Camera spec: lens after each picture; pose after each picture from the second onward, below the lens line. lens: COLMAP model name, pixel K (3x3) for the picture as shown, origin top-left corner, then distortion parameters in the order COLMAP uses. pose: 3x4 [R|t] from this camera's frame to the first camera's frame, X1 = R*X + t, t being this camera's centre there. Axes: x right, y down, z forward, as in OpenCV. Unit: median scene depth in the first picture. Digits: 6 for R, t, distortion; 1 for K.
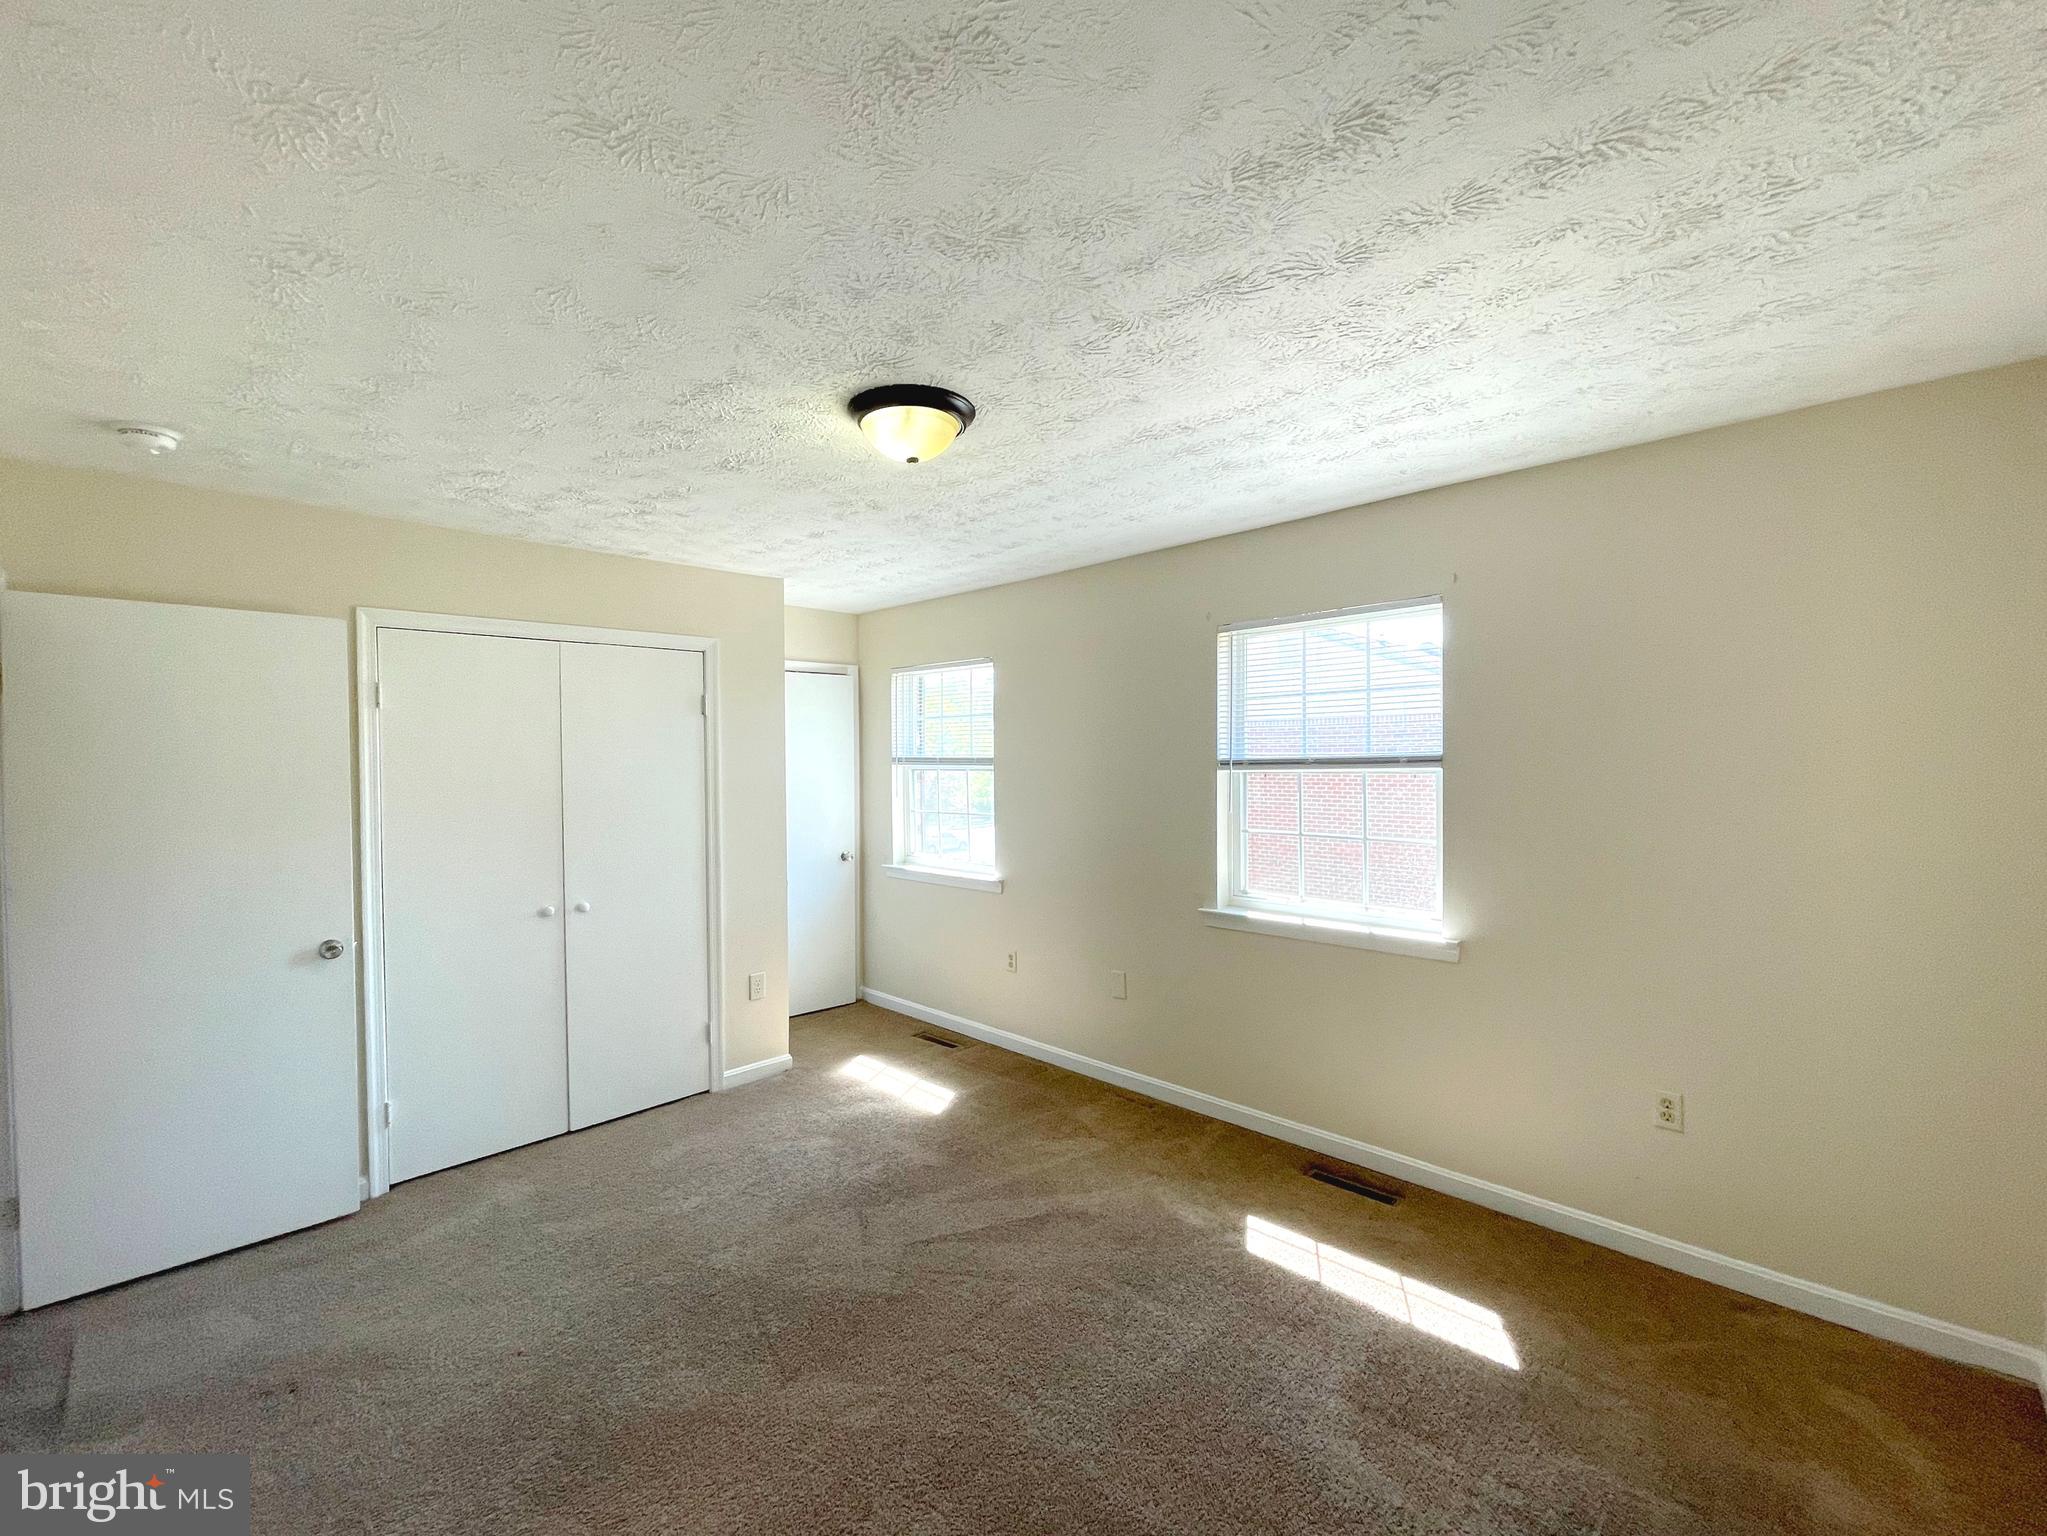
lens RADIAL K [[848.0, 0, 997.2], [0, 848.0, 767.0], [0, 0, 1]] dist [0.002338, 0.000120]
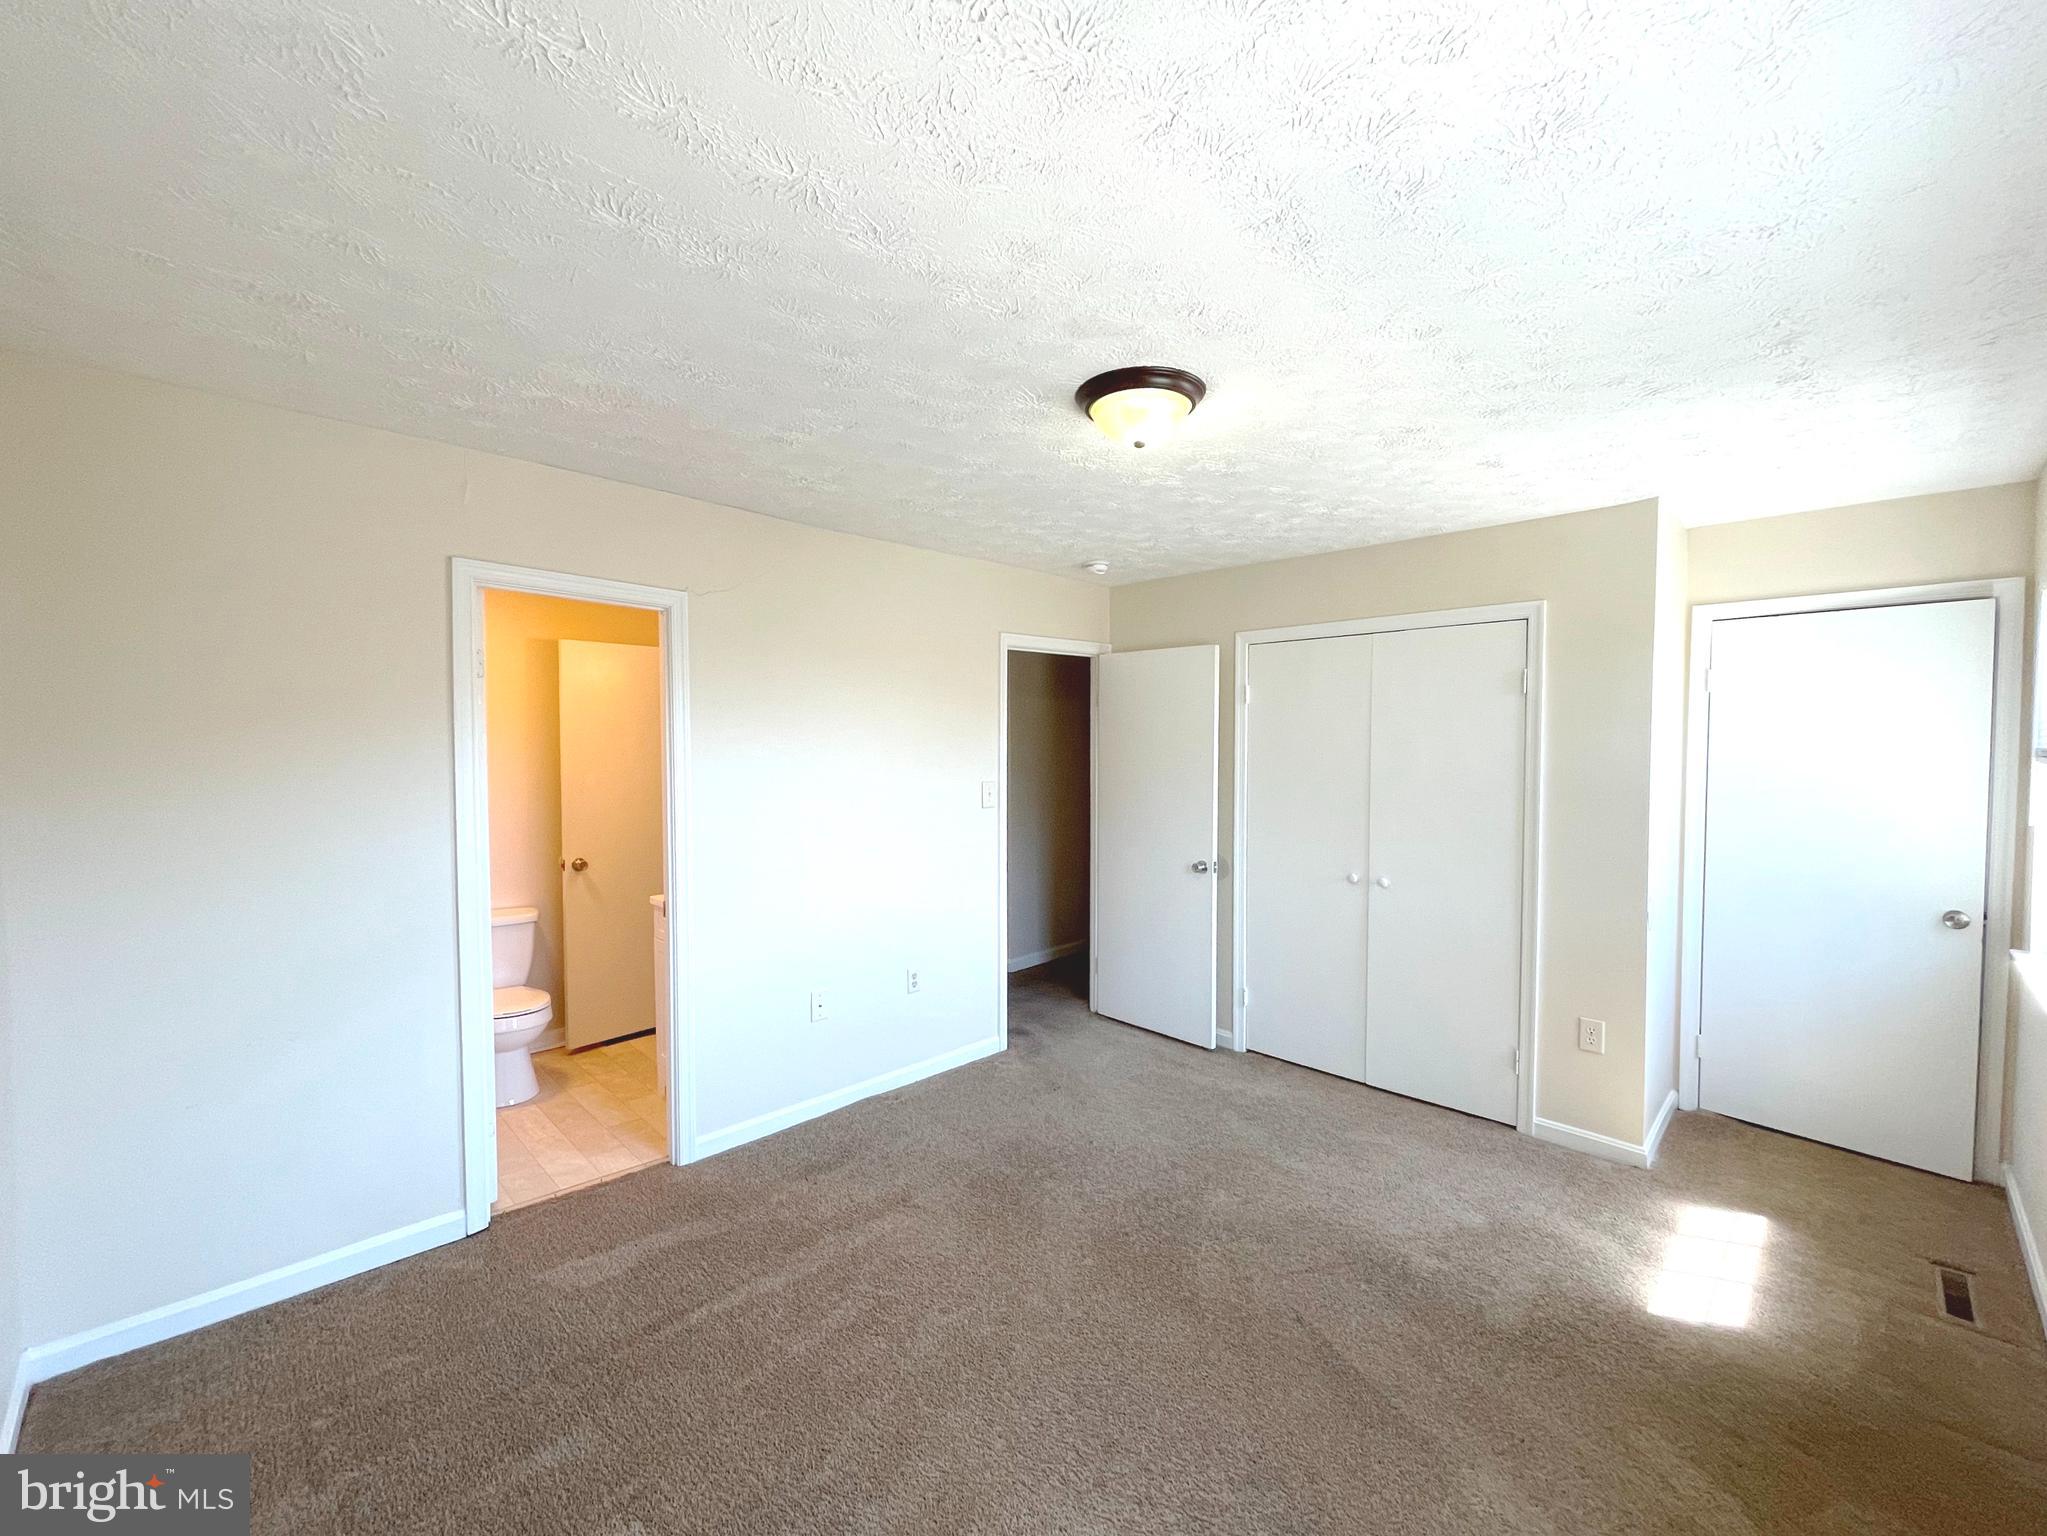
lens RADIAL K [[856.1, 0, 1032.1], [0, 856.1, 766.6], [0, 0, 1]] dist [-0.000127, -0.000017]
pose [[0.007213, 0.043551, -0.999025, 0.614009], [-0.014505, 0.998951, 0.043443, -0.021185], [0.999869, 0.014177, 0.007837, 0.591485]]
